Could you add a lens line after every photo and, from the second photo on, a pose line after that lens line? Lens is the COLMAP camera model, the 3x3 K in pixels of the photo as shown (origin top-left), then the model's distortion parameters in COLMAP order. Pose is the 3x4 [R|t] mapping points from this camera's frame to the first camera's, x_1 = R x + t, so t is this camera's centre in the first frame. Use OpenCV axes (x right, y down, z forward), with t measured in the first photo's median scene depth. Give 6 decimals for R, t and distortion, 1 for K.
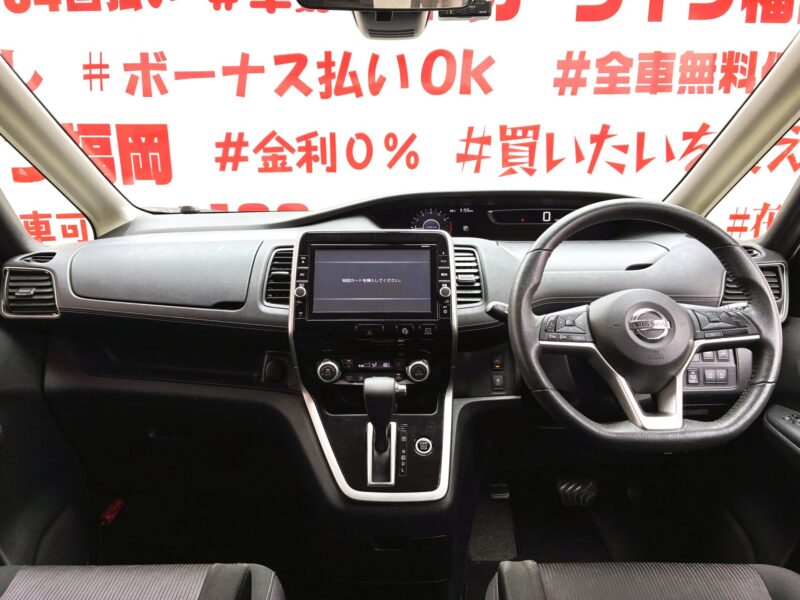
lens RADIAL K [[617.0, 0, 403.2], [0, 617.0, 297.2], [0, 0, 1]] dist [0.030125, -0.005753]
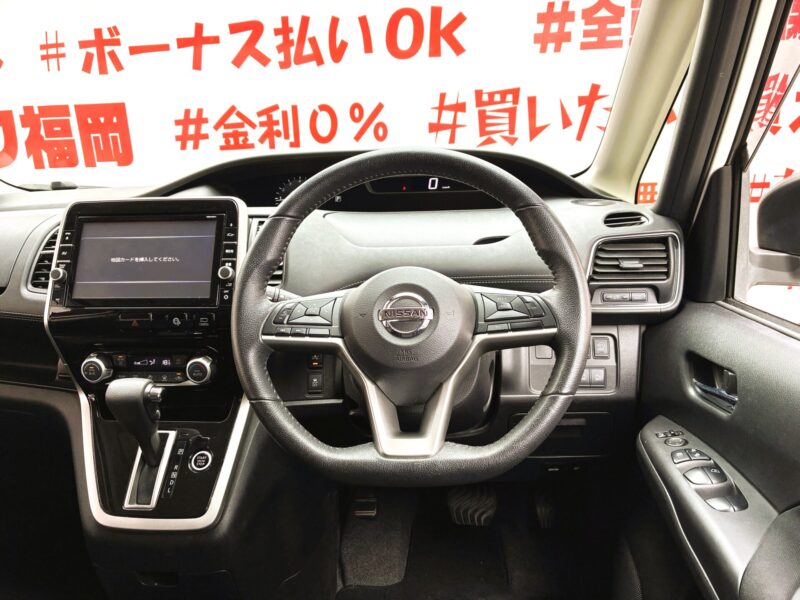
lens RADIAL K [[616.3, 0, 400.7], [0, 616.3, 295.6], [0, 0, 1]] dist [0.047232, -0.054047]
pose [[0.993779, -0.004151, -0.111294, 0.150492], [0.006651, 0.999733, 0.022107, 0.001826], [0.111172, -0.022710, 0.993542, 0.083874]]
